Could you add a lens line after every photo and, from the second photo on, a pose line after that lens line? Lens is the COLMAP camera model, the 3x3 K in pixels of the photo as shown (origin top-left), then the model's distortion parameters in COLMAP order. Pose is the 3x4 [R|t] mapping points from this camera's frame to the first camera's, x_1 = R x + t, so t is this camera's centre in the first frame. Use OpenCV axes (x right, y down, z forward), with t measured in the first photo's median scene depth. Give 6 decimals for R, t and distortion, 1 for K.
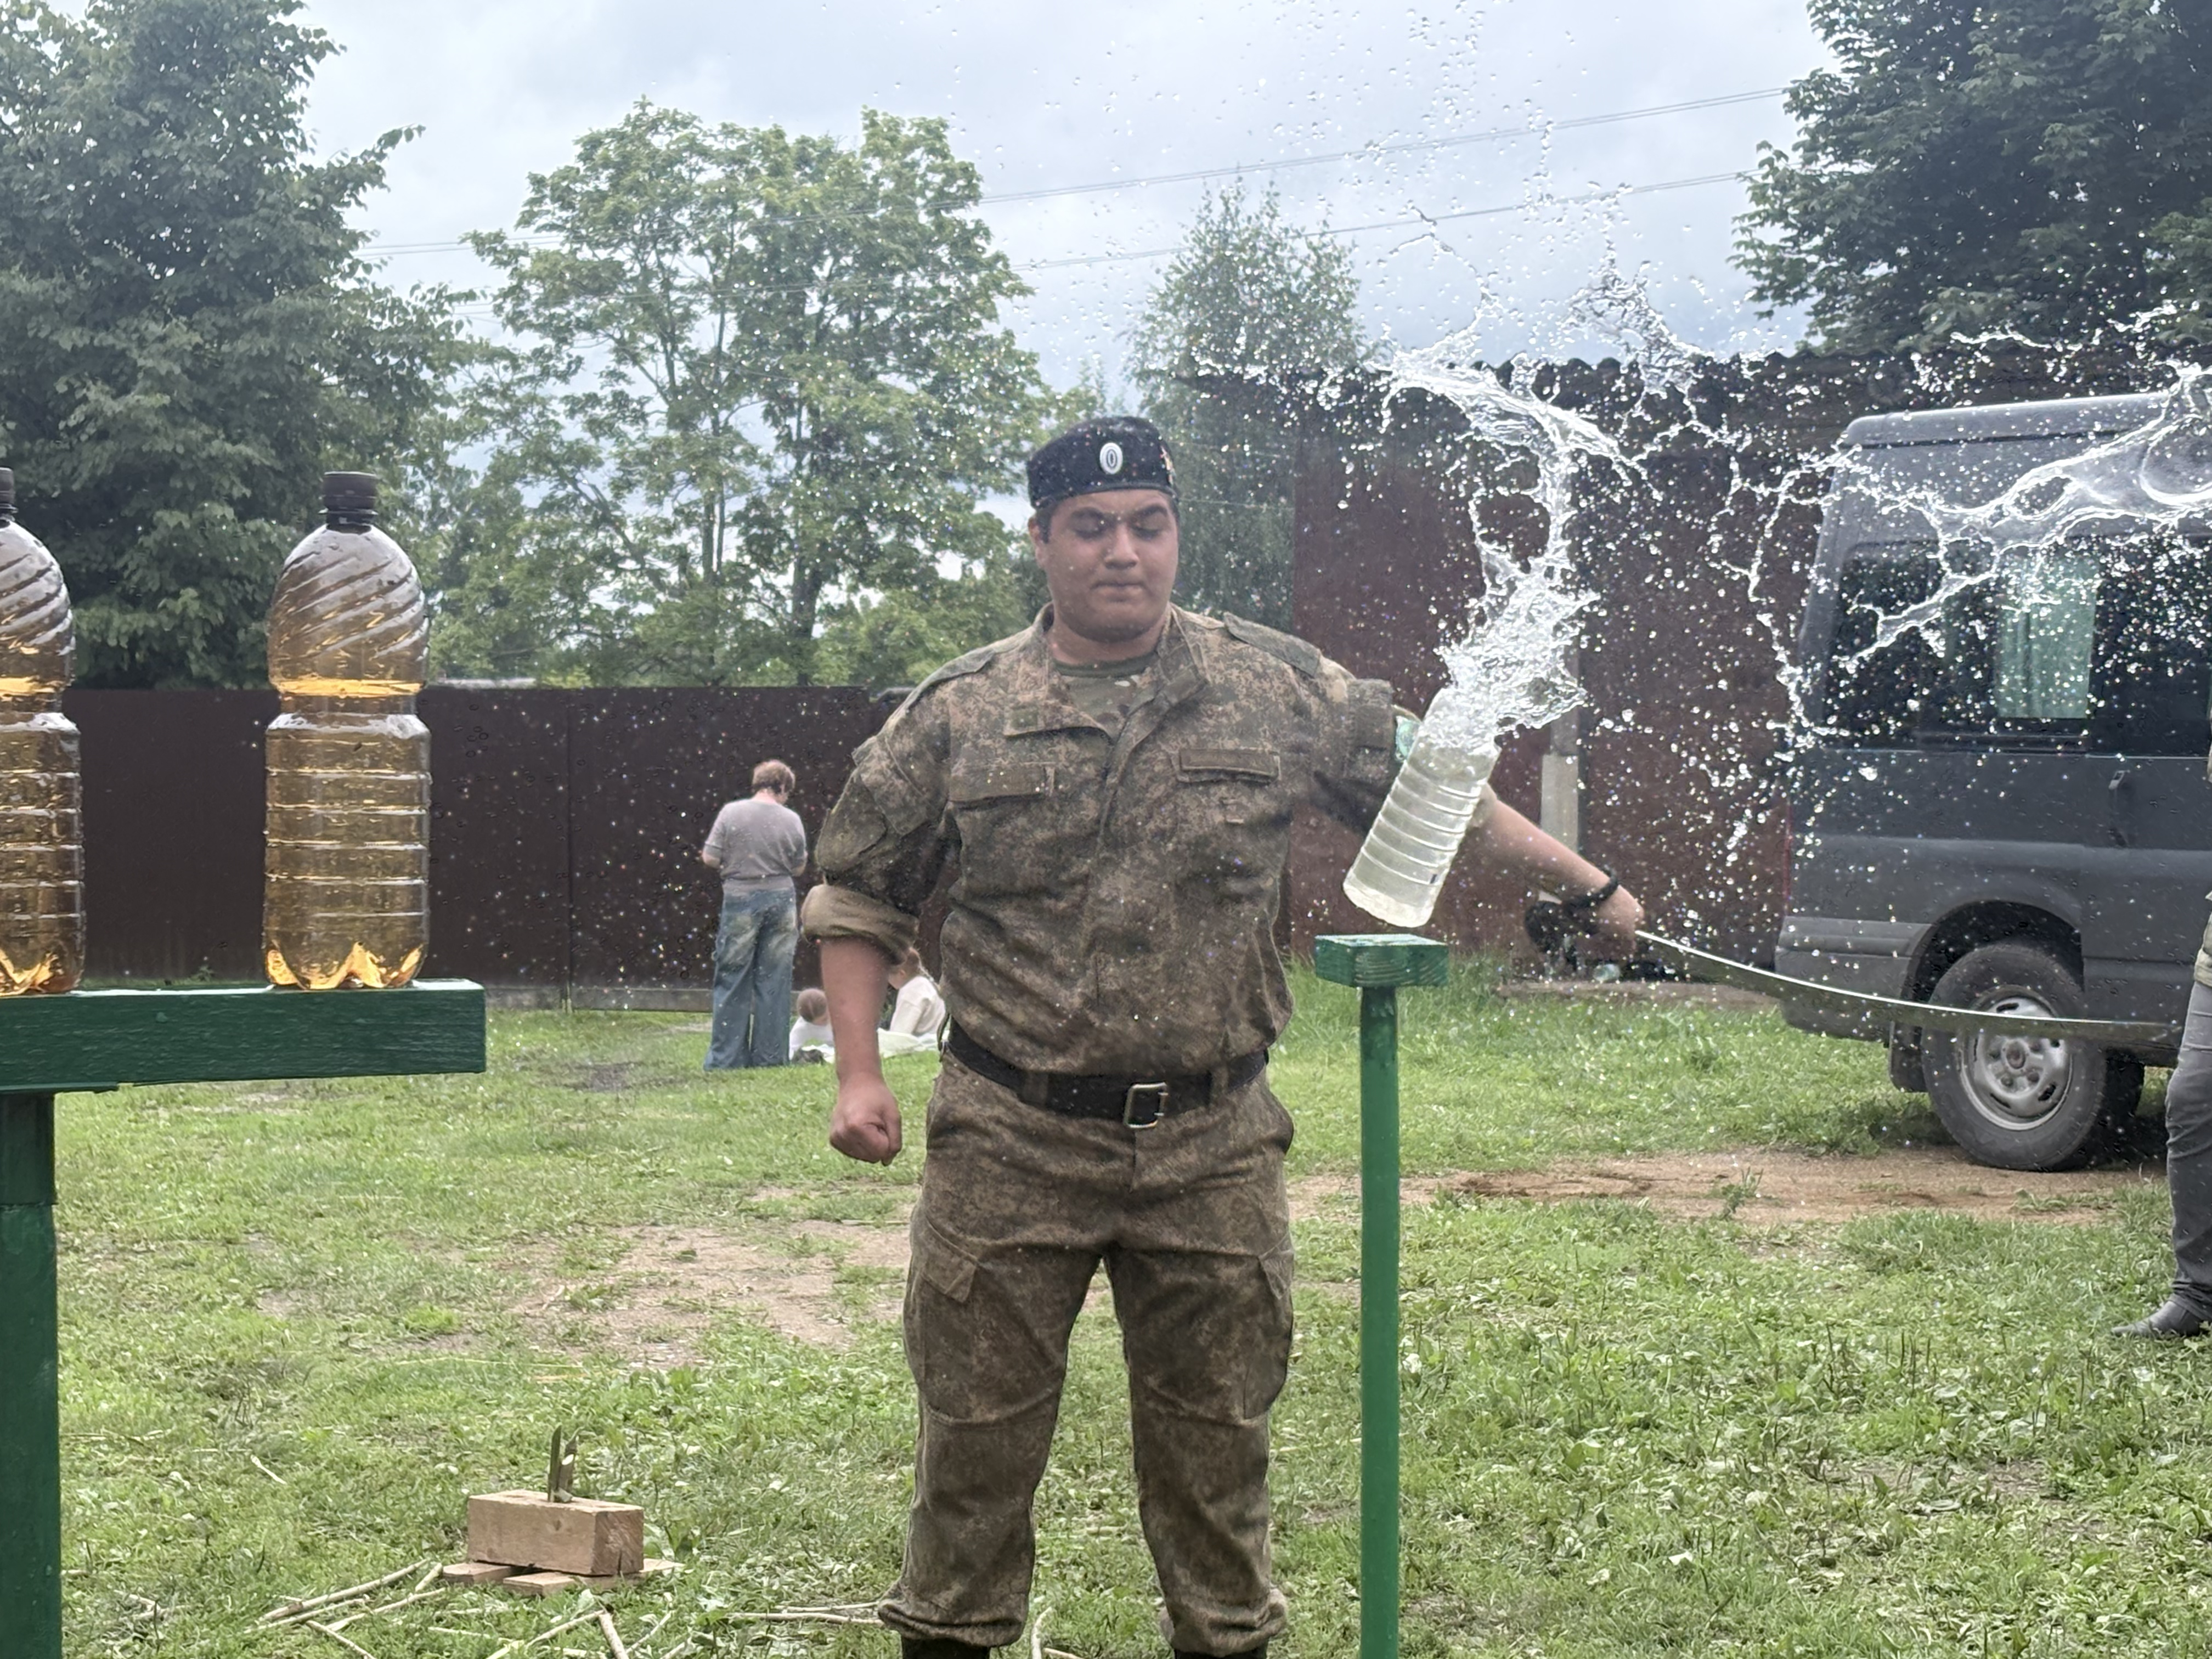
lens RADIAL K [[4519.8, 0, 1106.0], [0, 4519.8, 829.5], [0, 0, 1]] dist [-0.006282, 2.279227]
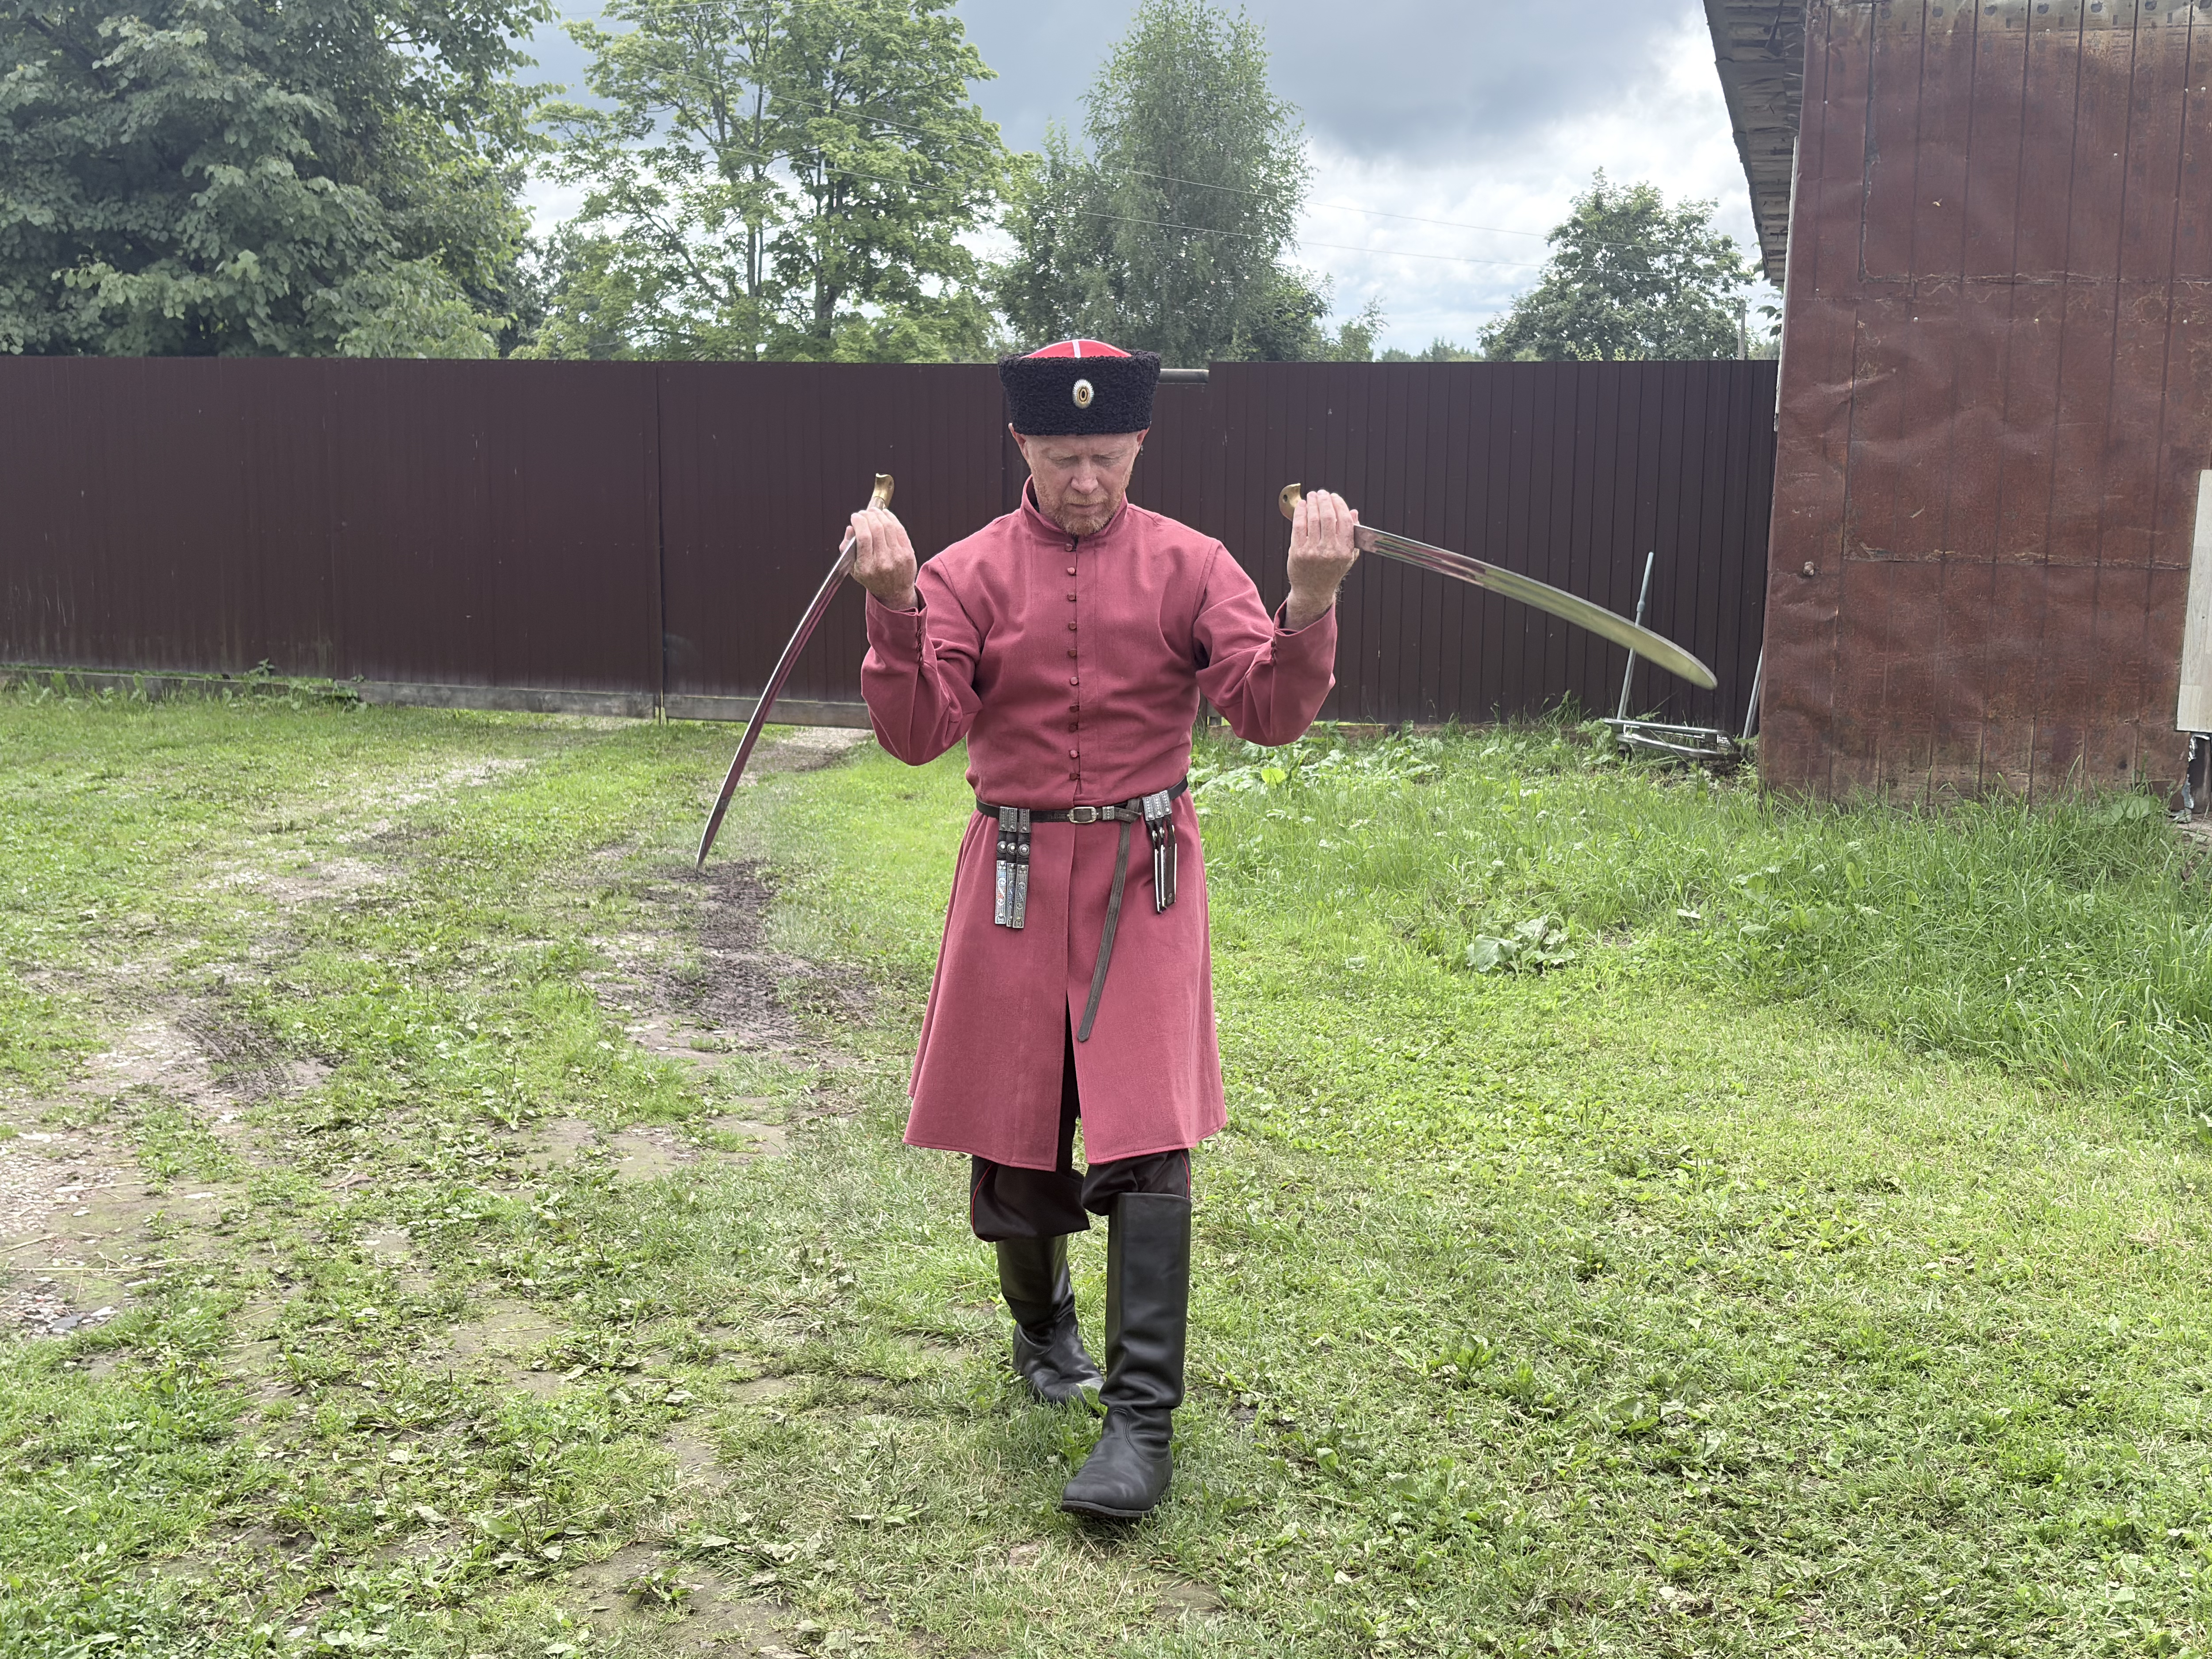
lens RADIAL K [[2668.6, 0, 1106.0], [0, 2668.6, 829.5], [0, 0, 1]] dist [0.090046, -0.432151]
pose [[0.998609, 0.004526, 0.052534, -0.024077], [-0.011493, 0.991038, 0.133082, -0.004763], [-0.051461, -0.133501, 0.989712, 0.191045]]
